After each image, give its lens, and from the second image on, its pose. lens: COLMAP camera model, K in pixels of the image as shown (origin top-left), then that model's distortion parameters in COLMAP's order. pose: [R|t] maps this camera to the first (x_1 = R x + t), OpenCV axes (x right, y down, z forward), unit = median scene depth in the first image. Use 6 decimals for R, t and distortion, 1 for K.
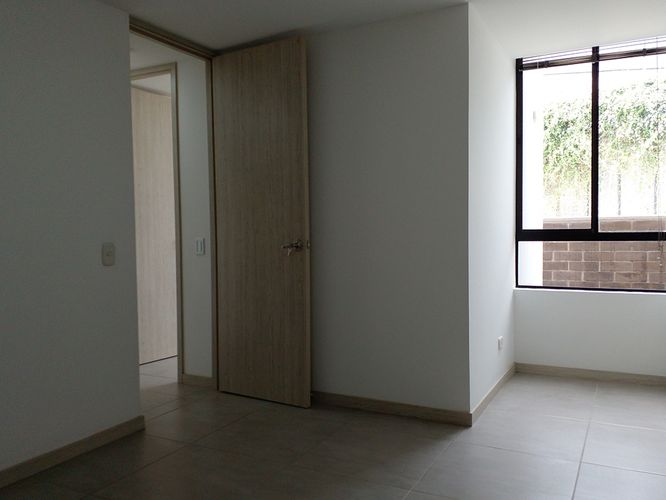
lens RADIAL K [[544.1, 0, 333.0], [0, 544.1, 250.0], [0, 0, 1]] dist [0.127932, -0.200813]
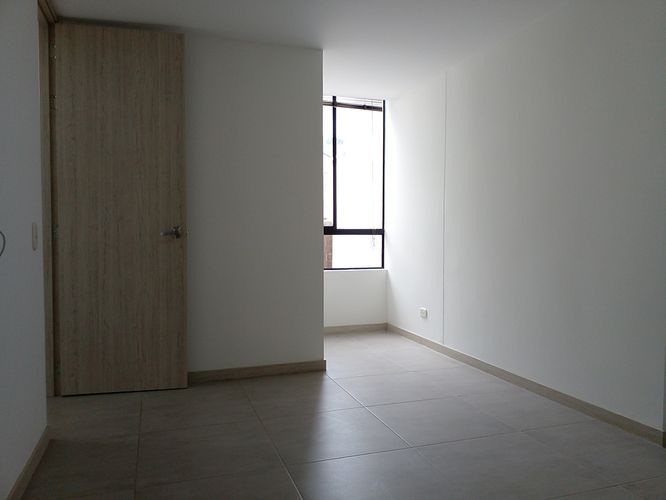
lens RADIAL K [[522.6, 0, 333.0], [0, 522.6, 250.0], [0, 0, 1]] dist [-0.009303, -0.004194]
pose [[0.696198, -0.010299, 0.717776, -0.545429], [0.018102, 0.999831, -0.003212, 0.031678], [-0.717622, 0.015229, 0.696266, 0.099204]]
